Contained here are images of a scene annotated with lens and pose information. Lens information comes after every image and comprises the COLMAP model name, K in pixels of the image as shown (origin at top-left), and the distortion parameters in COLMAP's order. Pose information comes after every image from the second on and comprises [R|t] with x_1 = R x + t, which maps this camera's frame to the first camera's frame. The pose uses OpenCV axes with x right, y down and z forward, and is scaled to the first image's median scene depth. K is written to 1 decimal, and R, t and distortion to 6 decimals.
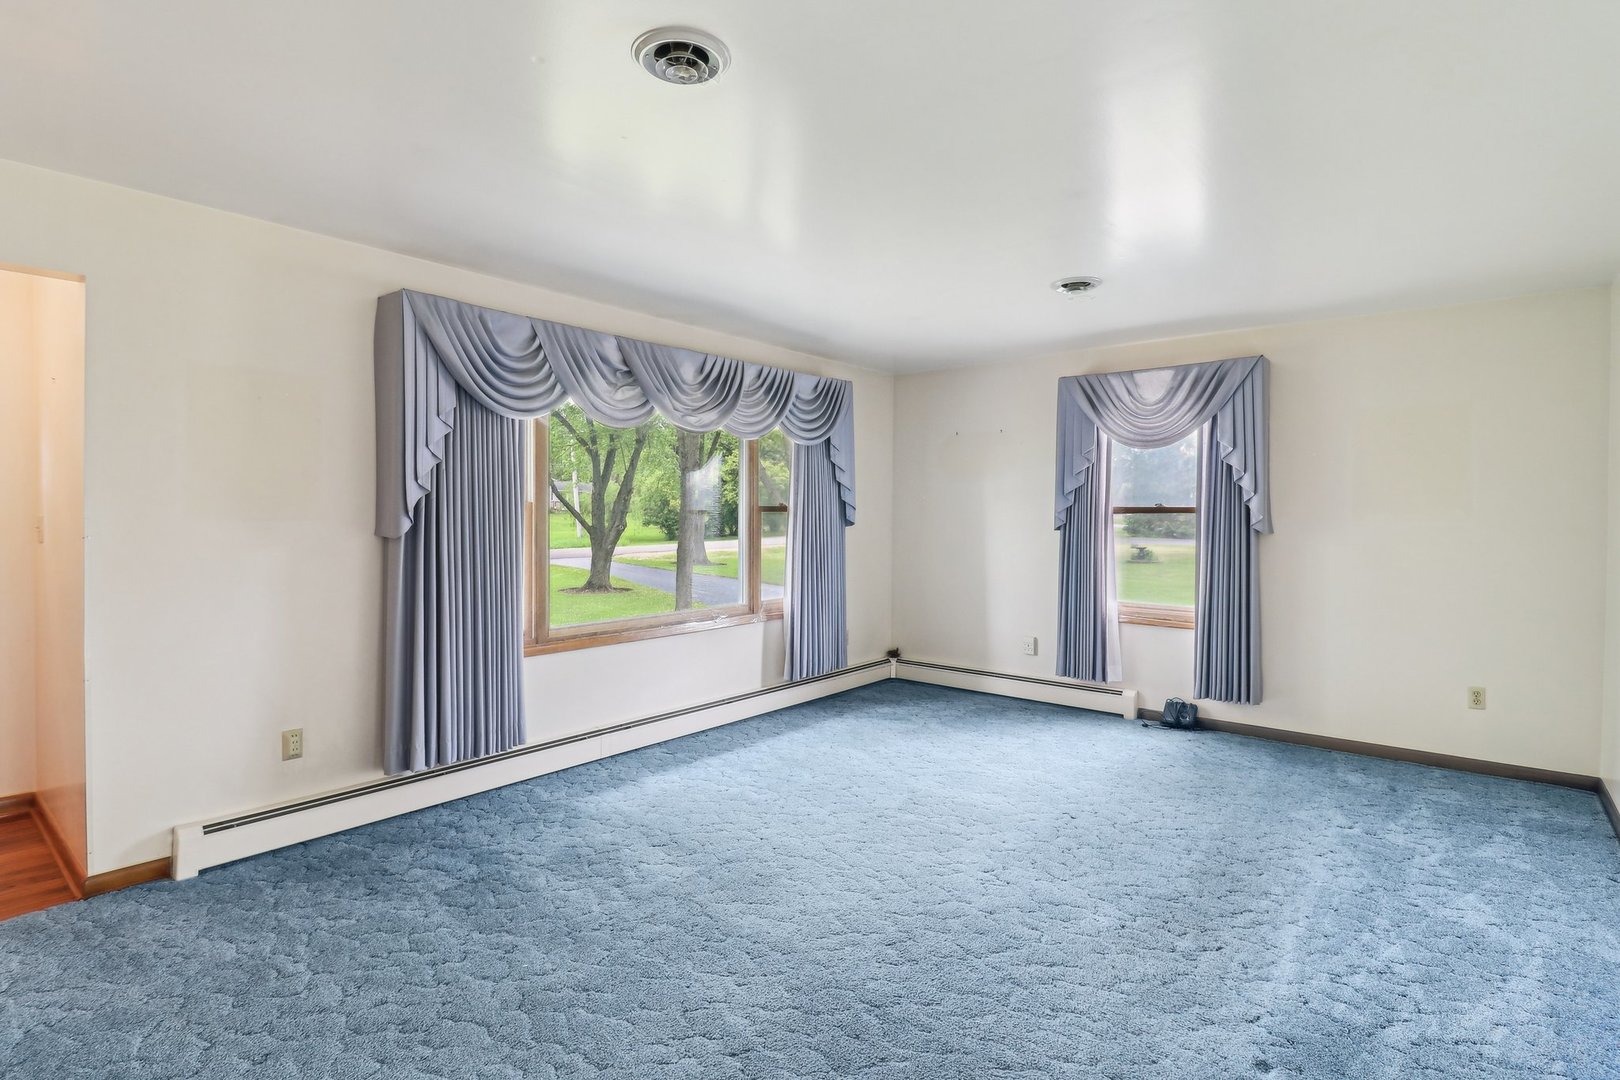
lens RADIAL K [[799.8, 0, 804.4], [0, 799.8, 532.1], [0, 0, 1]] dist [0.000540, -0.015824]
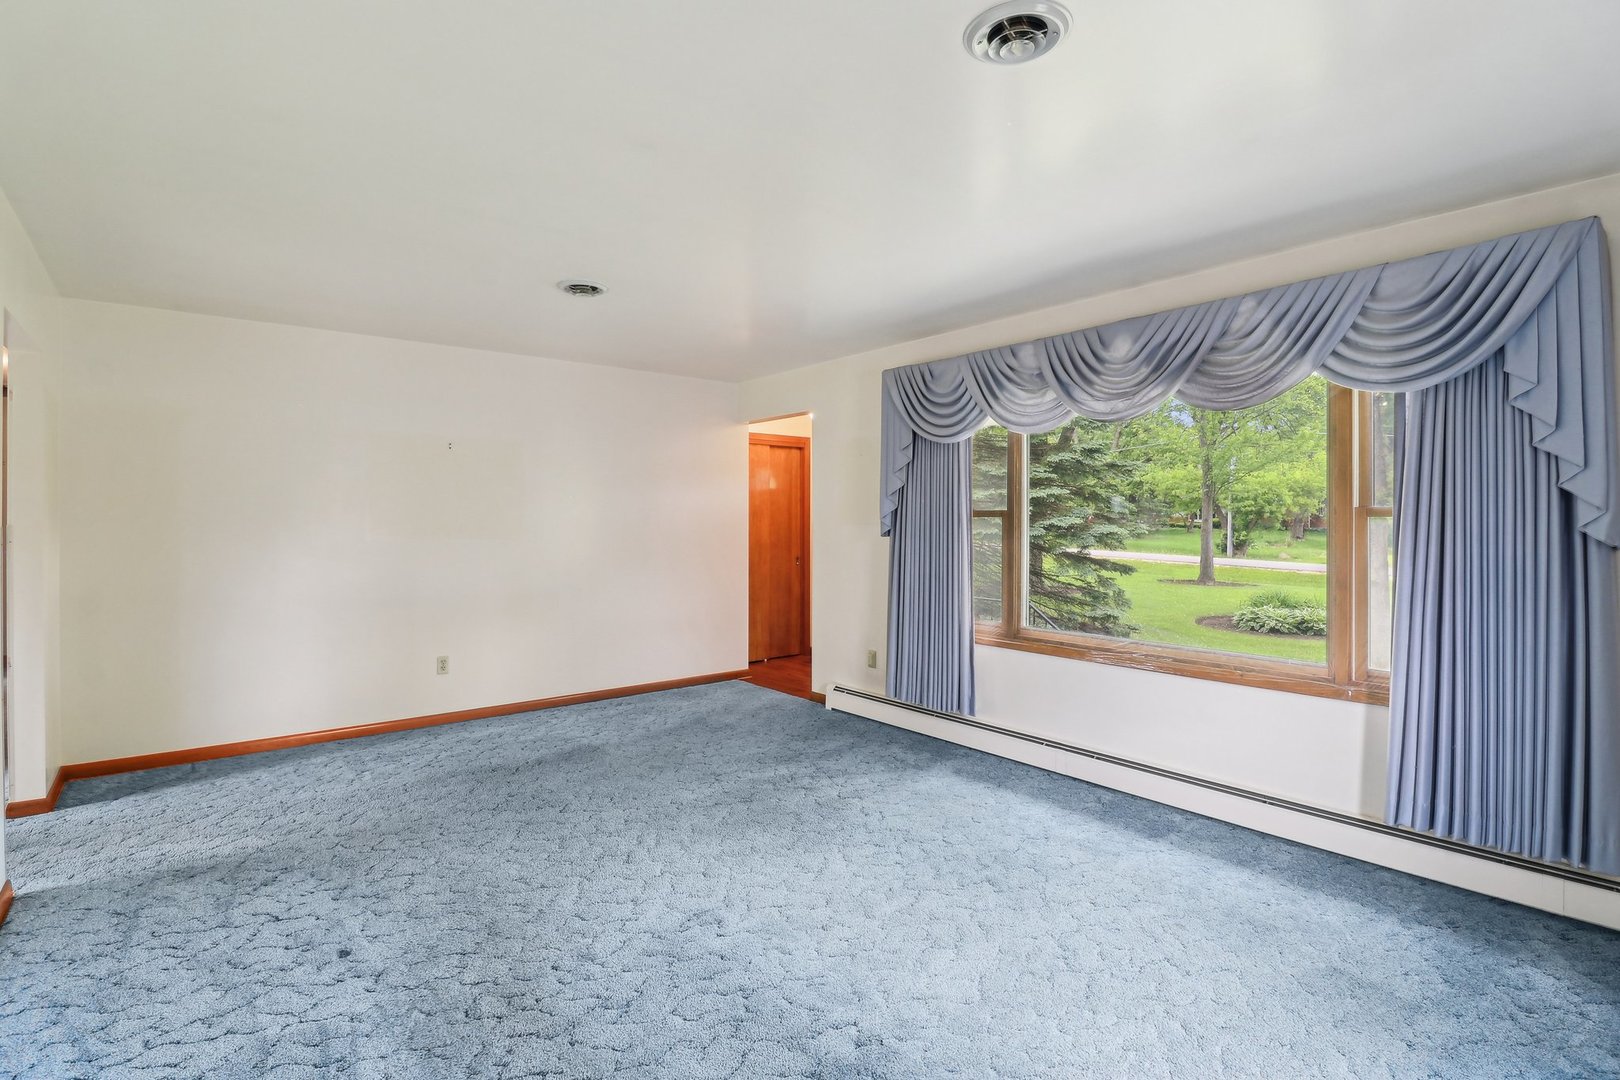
lens RADIAL K [[799.8, 0, 804.4], [0, 799.8, 532.1], [0, 0, 1]] dist [0.000540, -0.015824]
pose [[-0.209052, 0.014226, -0.977801, 0.795933], [-0.023034, 0.999545, 0.019467, -0.022214], [0.977633, 0.026593, -0.208630, 0.937107]]
